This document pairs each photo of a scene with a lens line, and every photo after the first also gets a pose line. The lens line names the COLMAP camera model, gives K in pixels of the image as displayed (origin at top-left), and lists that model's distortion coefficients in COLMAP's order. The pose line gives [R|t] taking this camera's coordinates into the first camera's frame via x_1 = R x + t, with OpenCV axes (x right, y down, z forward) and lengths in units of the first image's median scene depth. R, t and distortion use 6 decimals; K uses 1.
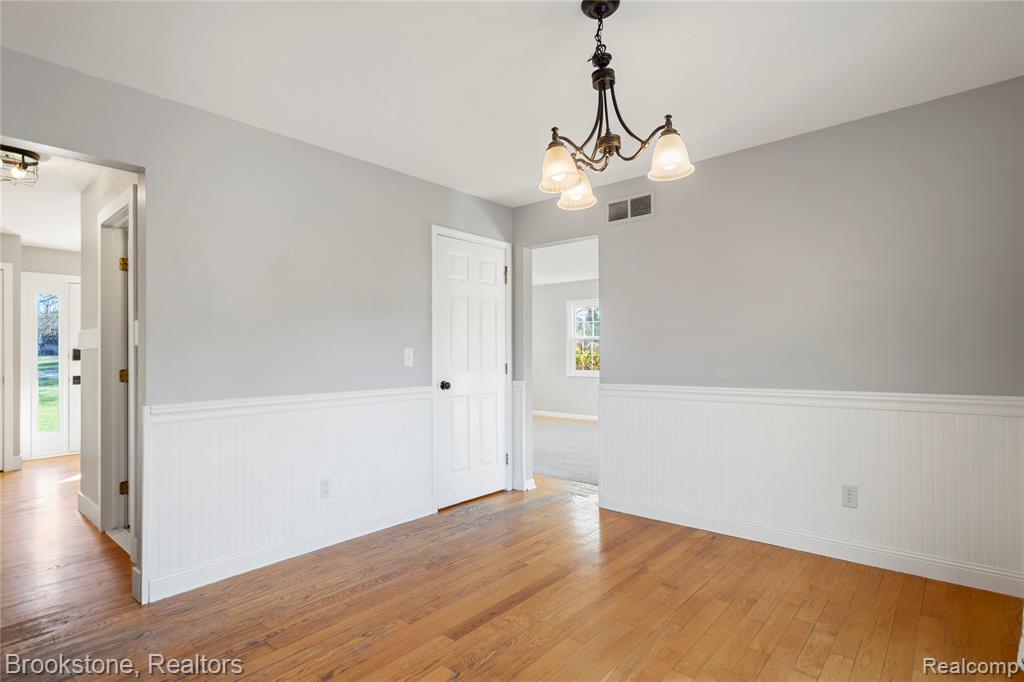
lens RADIAL K [[505.9, 0, 512.0], [0, 505.9, 345.4], [0, 0, 1]] dist [0.001175, 0.000022]
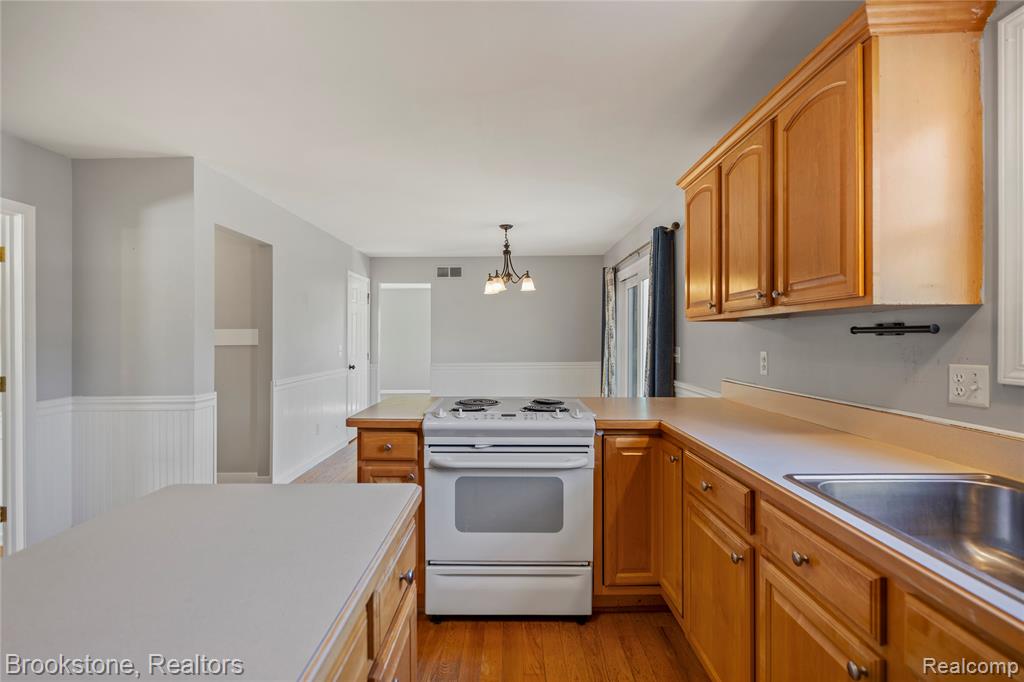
lens RADIAL K [[467.1, 0, 512.7], [0, 467.1, 339.1], [0, 0, 1]] dist [-0.001818, -0.000587]
pose [[0.750392, -0.000720, 0.660992, -0.767828], [-0.006707, 0.999940, 0.008703, -0.030789], [-0.660959, -0.010964, 0.750342, -0.504343]]
